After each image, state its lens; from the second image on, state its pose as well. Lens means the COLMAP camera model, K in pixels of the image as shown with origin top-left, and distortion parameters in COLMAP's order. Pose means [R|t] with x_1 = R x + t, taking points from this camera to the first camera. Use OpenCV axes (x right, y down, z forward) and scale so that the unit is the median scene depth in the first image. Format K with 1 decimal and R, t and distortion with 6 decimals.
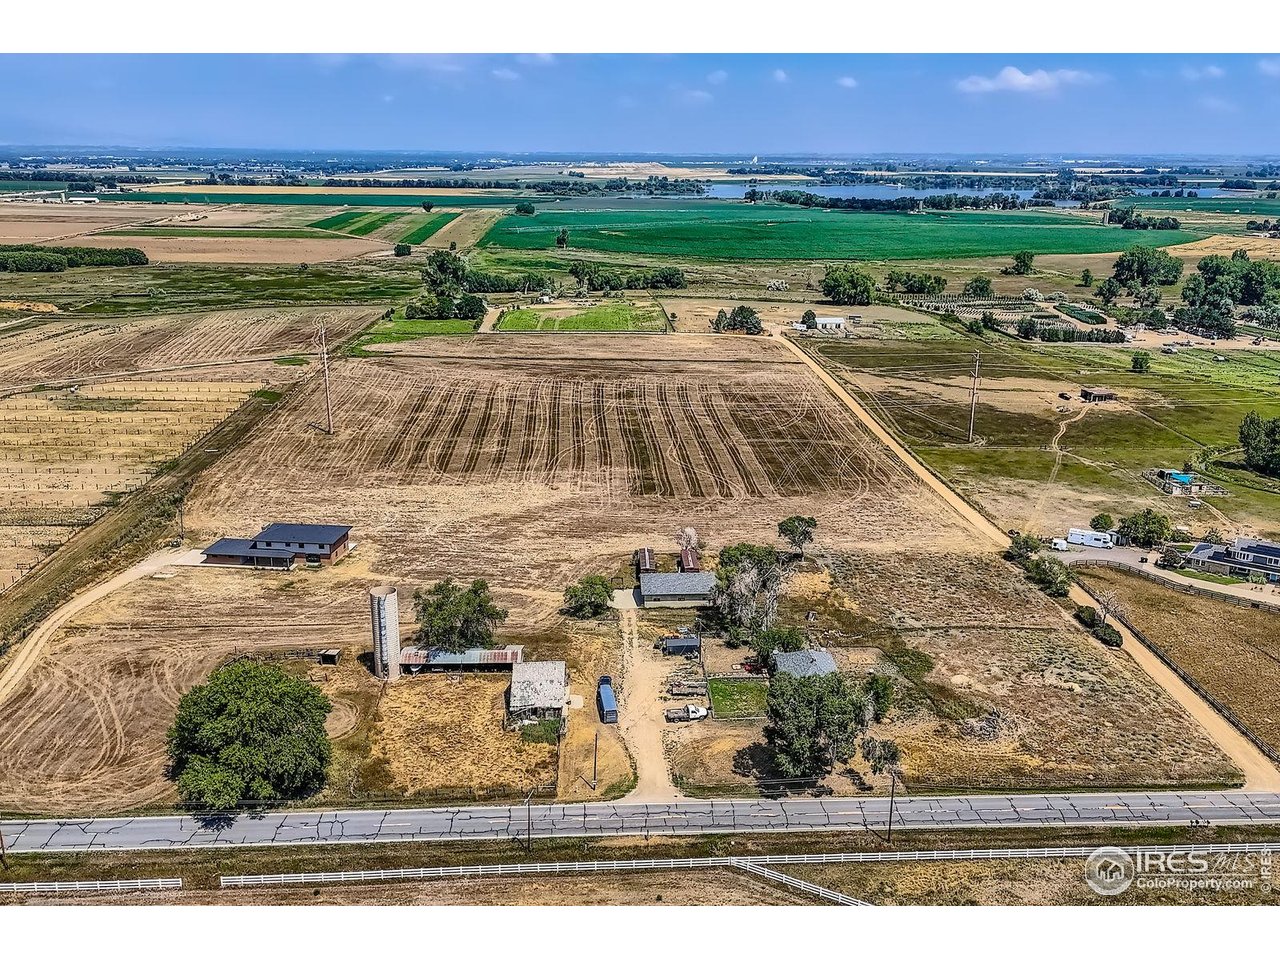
lens RADIAL K [[1071.5, 0, 640.0], [0, 1071.5, 480.0], [0, 0, 1]] dist [0.090637, -0.102585]
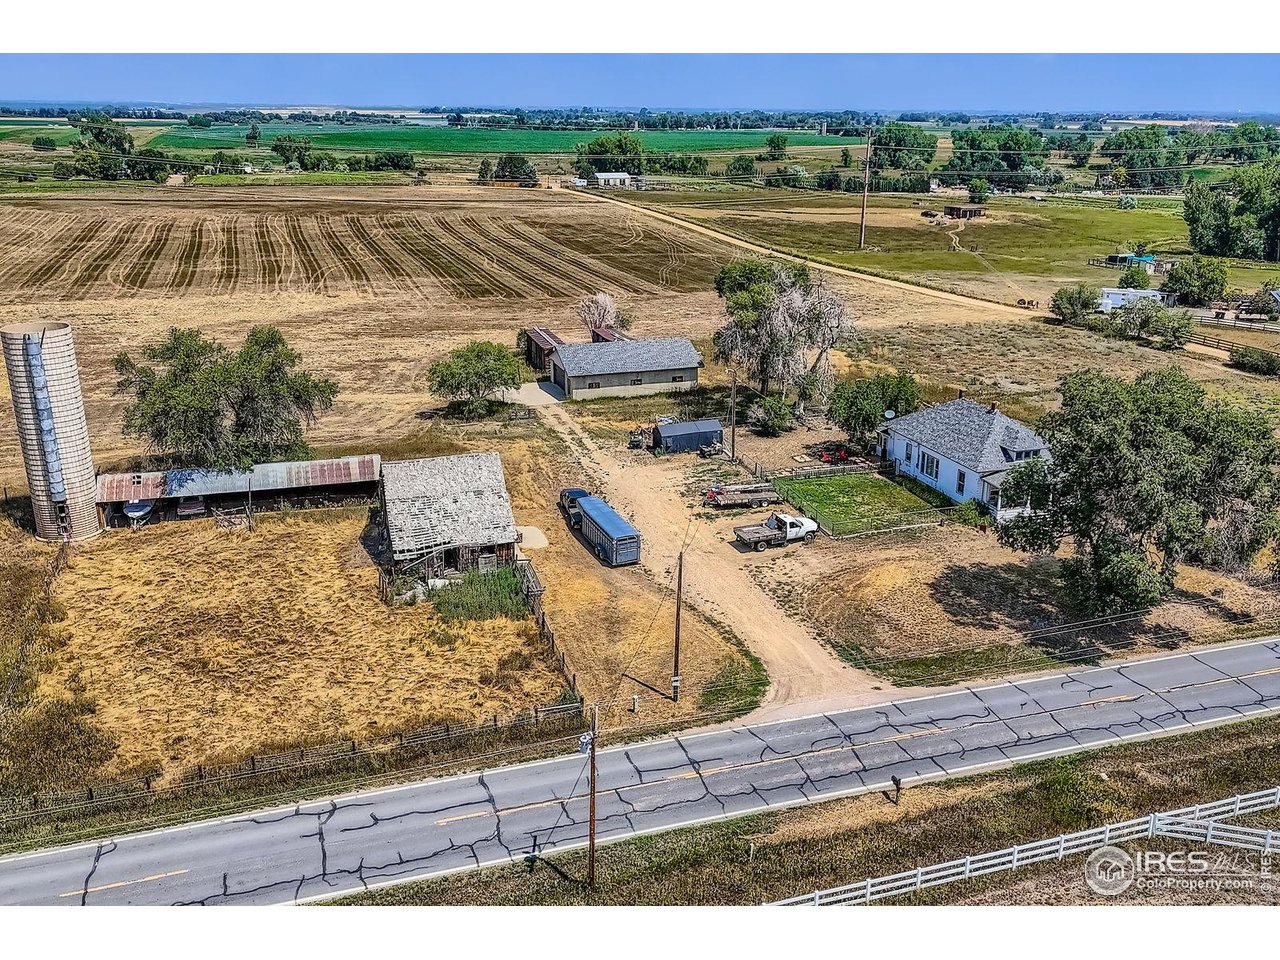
lens RADIAL K [[1071.5, 0, 640.0], [0, 1071.5, 480.0], [0, 0, 1]] dist [0.090637, -0.102585]
pose [[0.962950, -0.078709, 0.257937, -0.132910], [0.068420, 0.996470, 0.048640, 0.165765], [-0.260855, -0.029190, 0.964937, 0.555268]]
